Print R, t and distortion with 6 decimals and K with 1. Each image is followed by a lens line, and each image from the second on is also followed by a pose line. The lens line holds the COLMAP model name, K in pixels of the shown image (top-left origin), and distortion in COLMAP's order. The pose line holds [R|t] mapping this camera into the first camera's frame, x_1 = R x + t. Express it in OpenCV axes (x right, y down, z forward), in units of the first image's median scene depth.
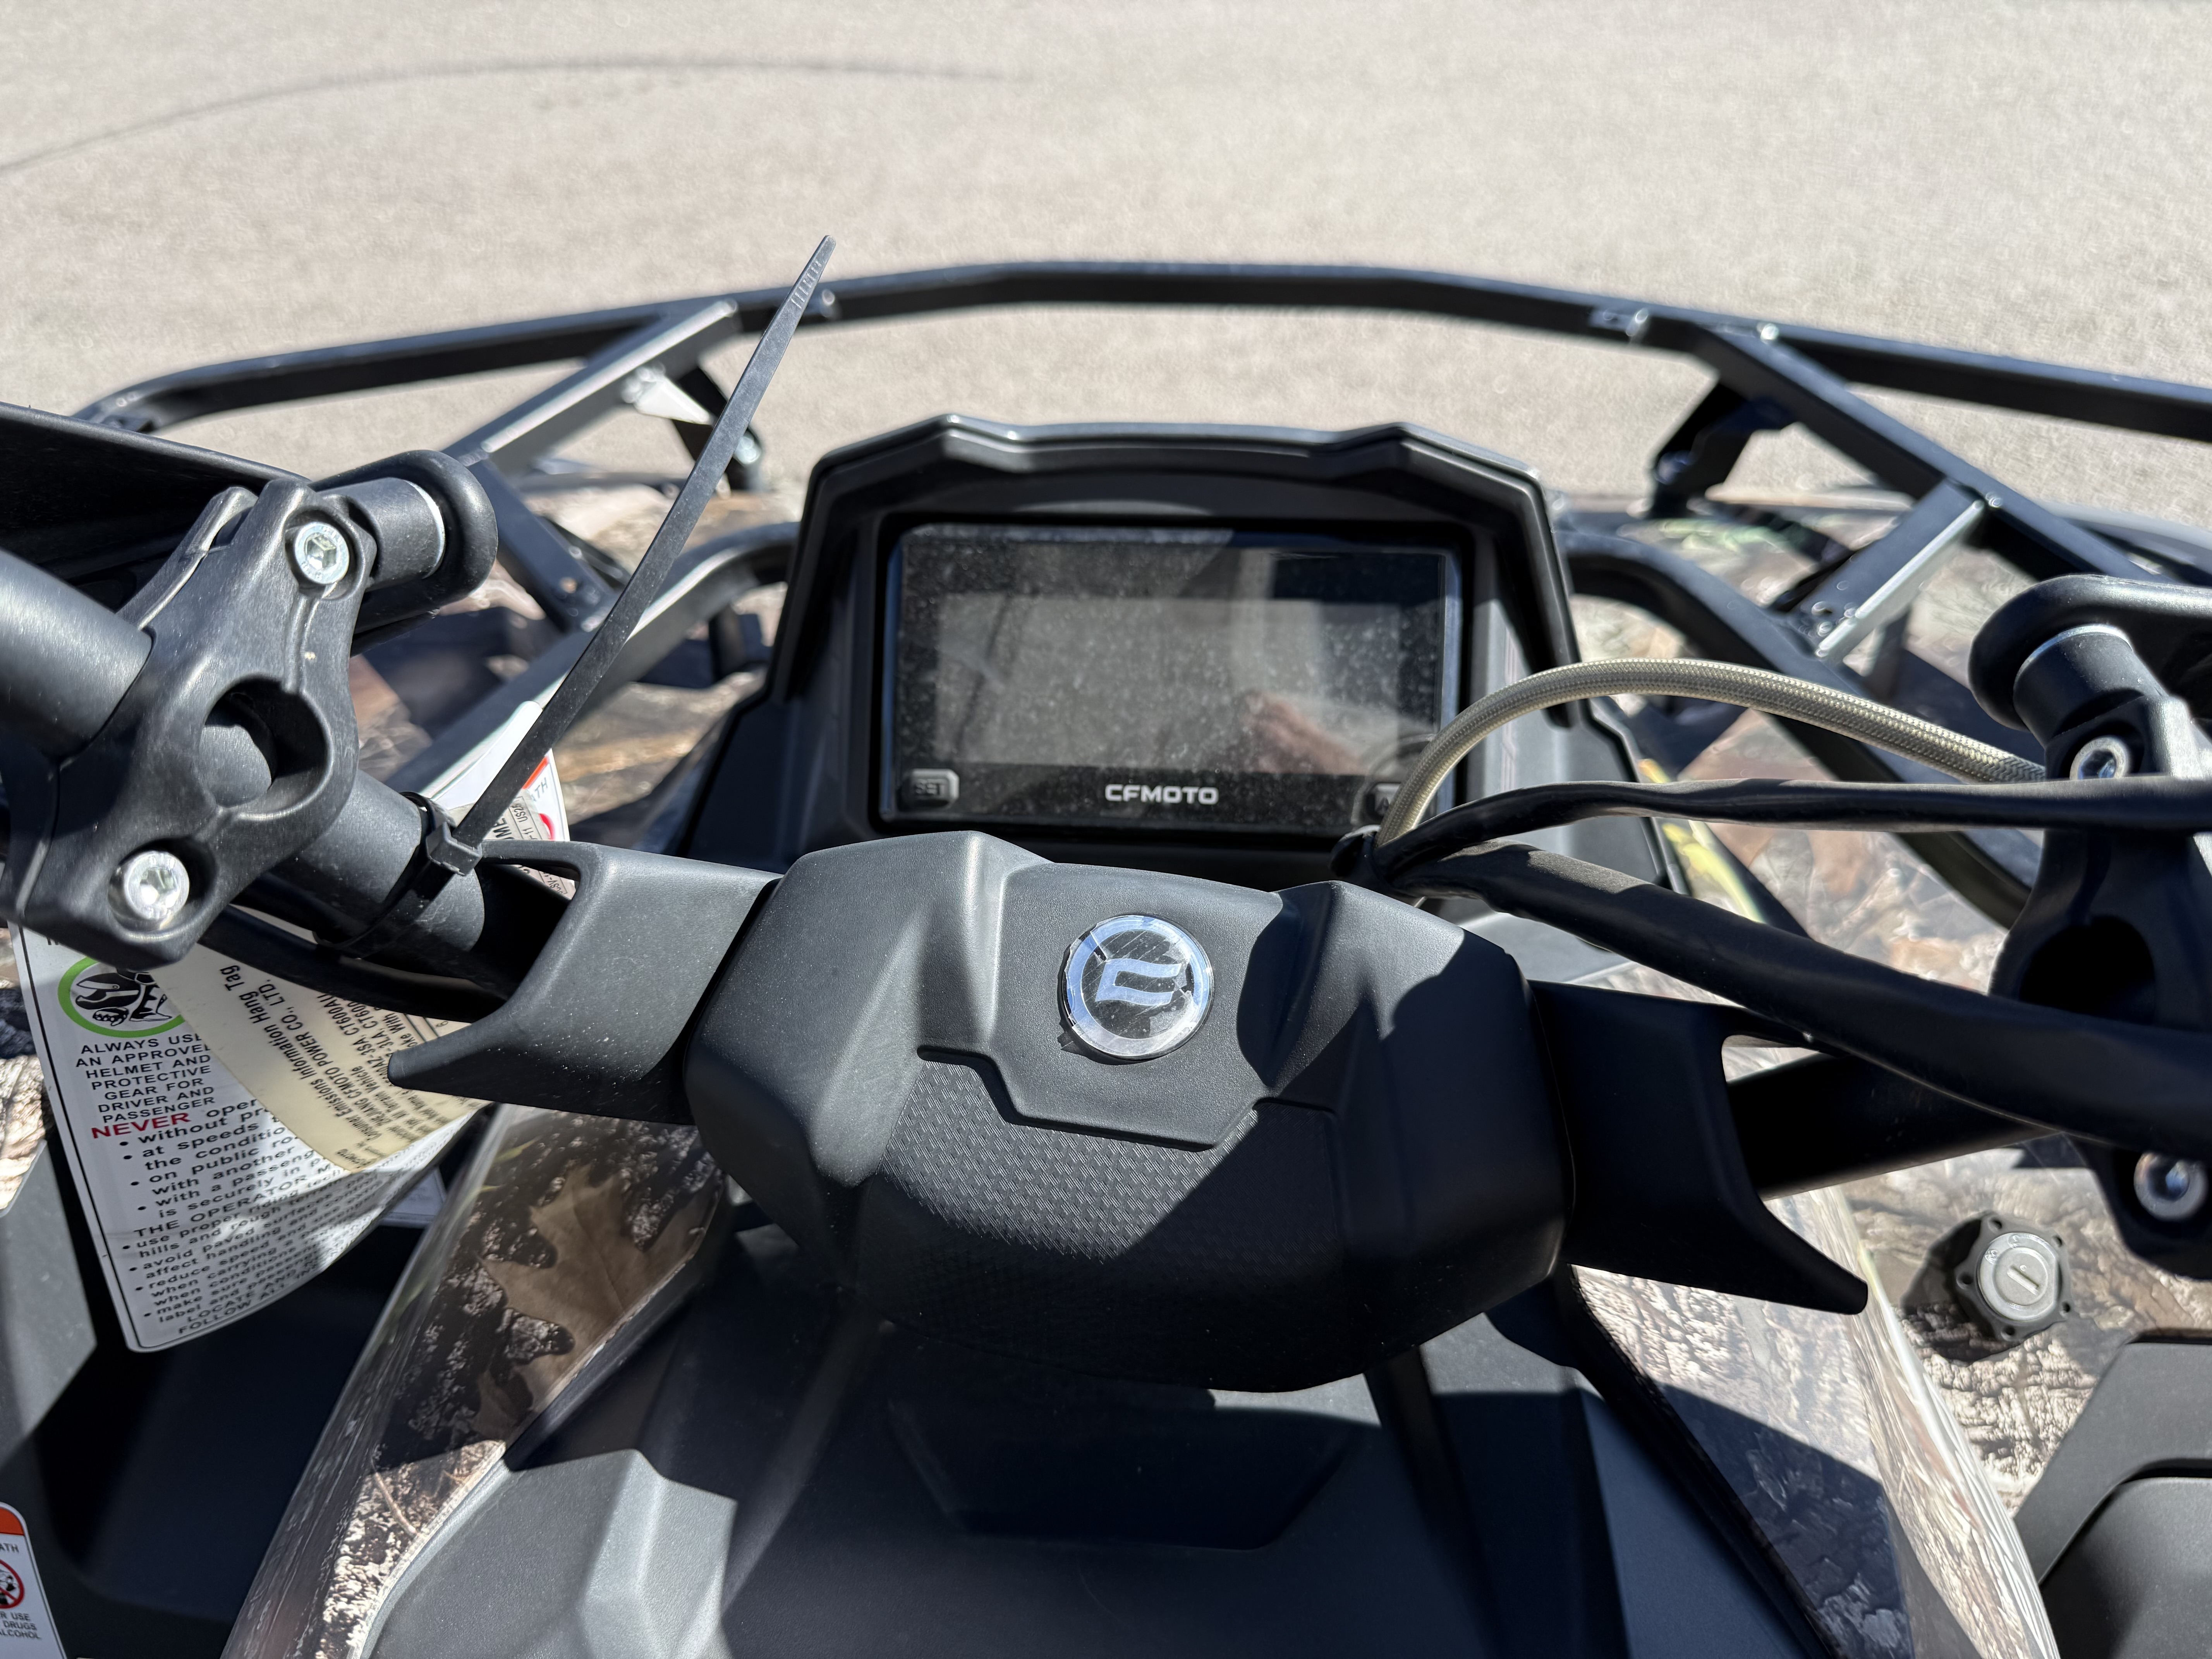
lens RADIAL K [[1601.9, 0, 1108.5], [0, 1601.9, 823.9], [0, 0, 1]] dist [0.012042, -0.025907]
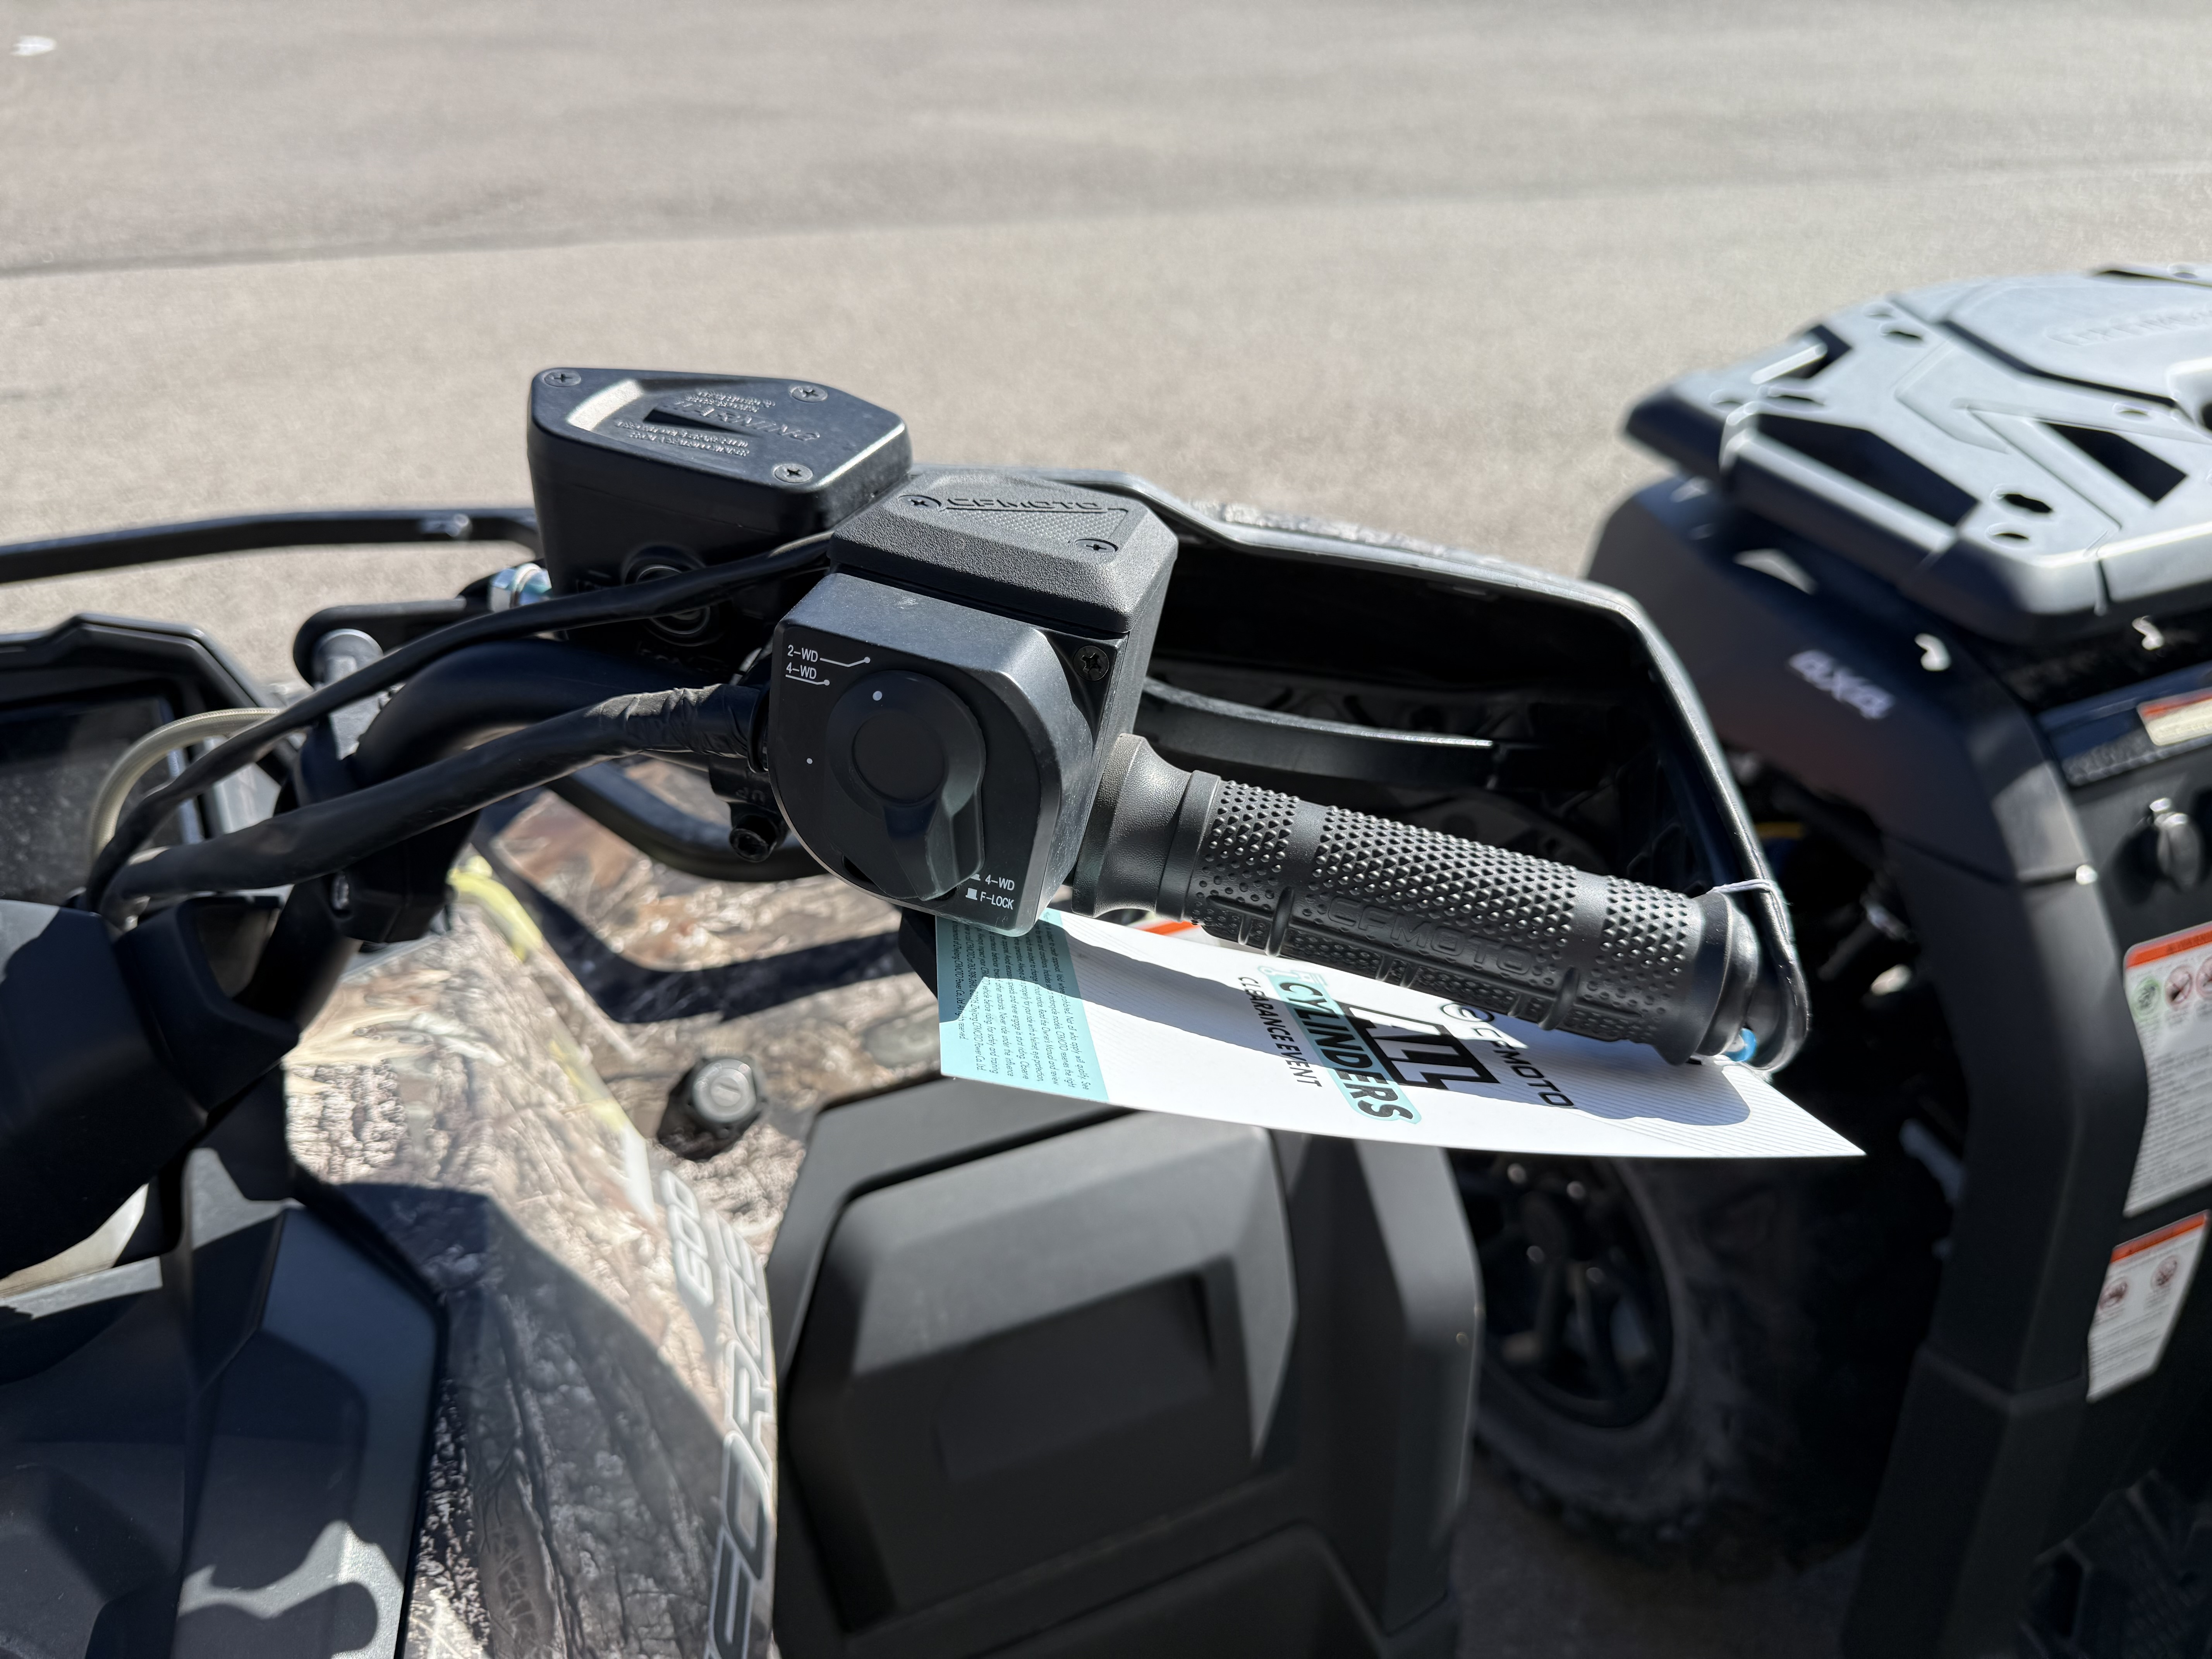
lens RADIAL K [[1601.9, 0, 1114.5], [0, 1601.9, 828.1], [0, 0, 1]] dist [0.012042, -0.025907]
pose [[0.876218, -0.233370, 0.421641, 0.192018], [0.287543, 0.955293, -0.068810, 0.154867], [-0.386732, 0.181532, 0.904148, -0.308919]]
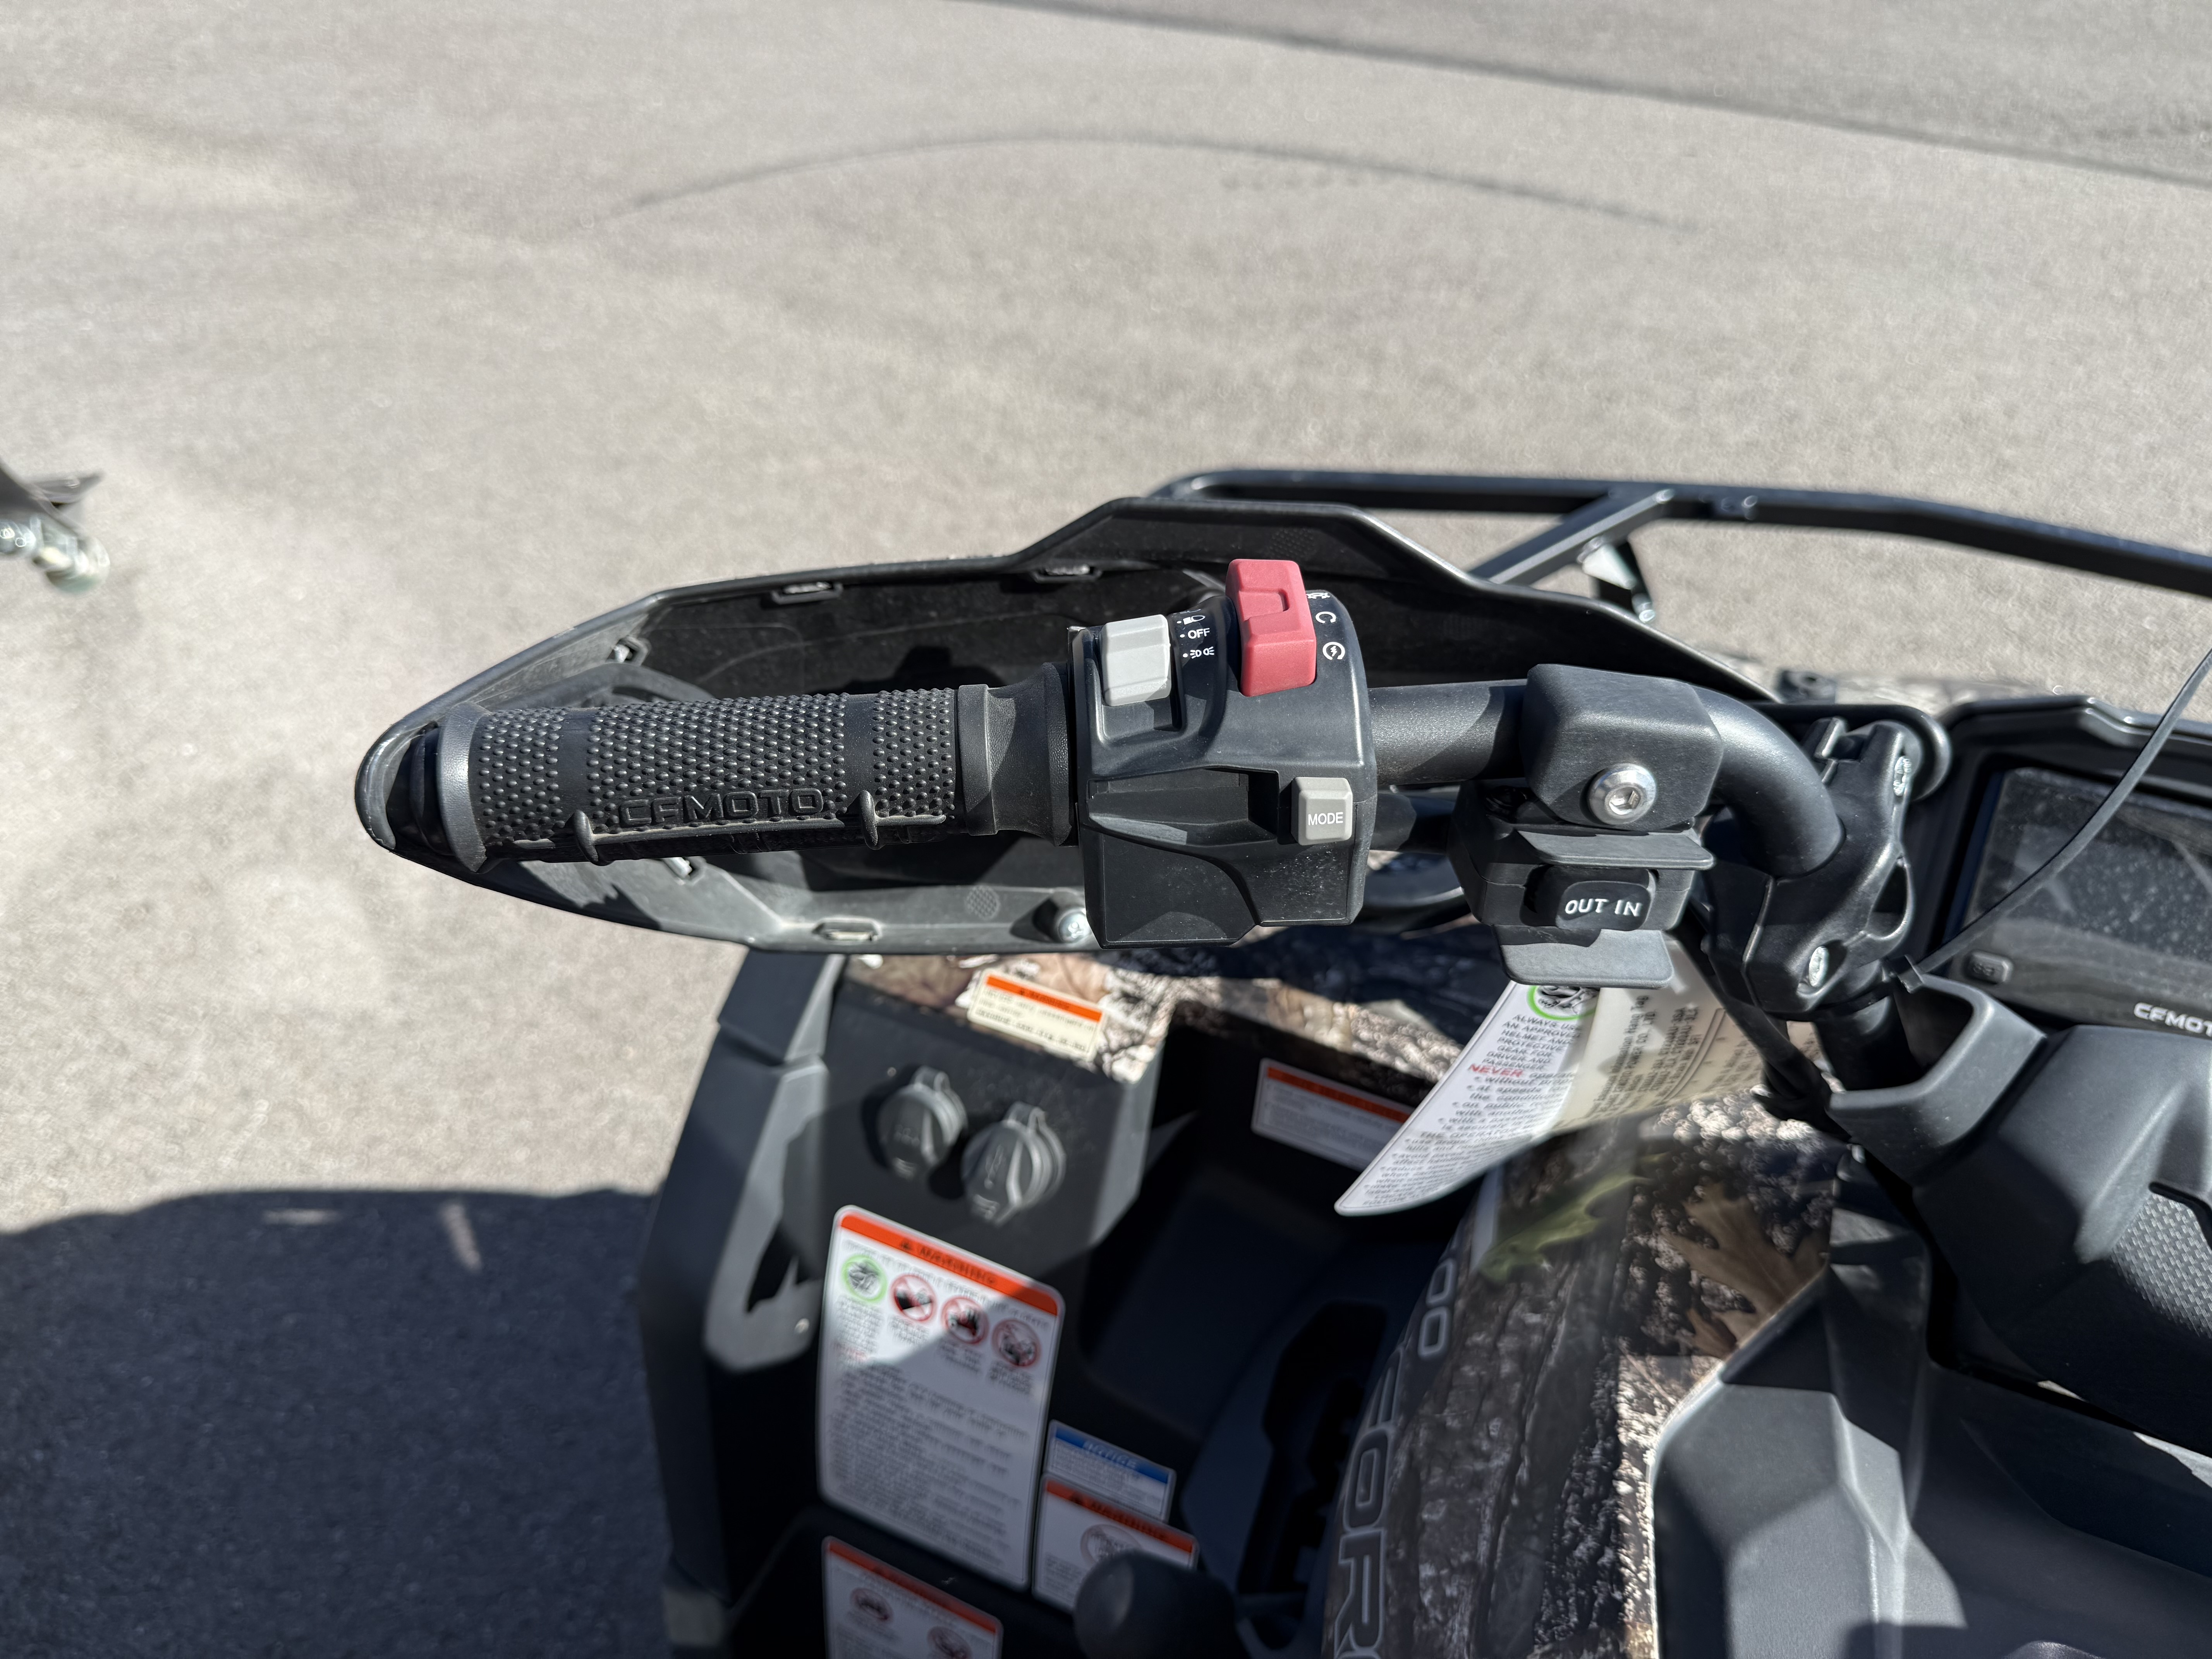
lens RADIAL K [[1601.9, 0, 1125.1], [0, 1601.9, 830.7], [0, 0, 1]] dist [0.012042, -0.025907]
pose [[0.944032, 0.235903, -0.230551, -0.296138], [-0.244399, 0.969637, -0.008589, 0.029741], [0.221525, 0.064455, 0.973022, -0.245245]]
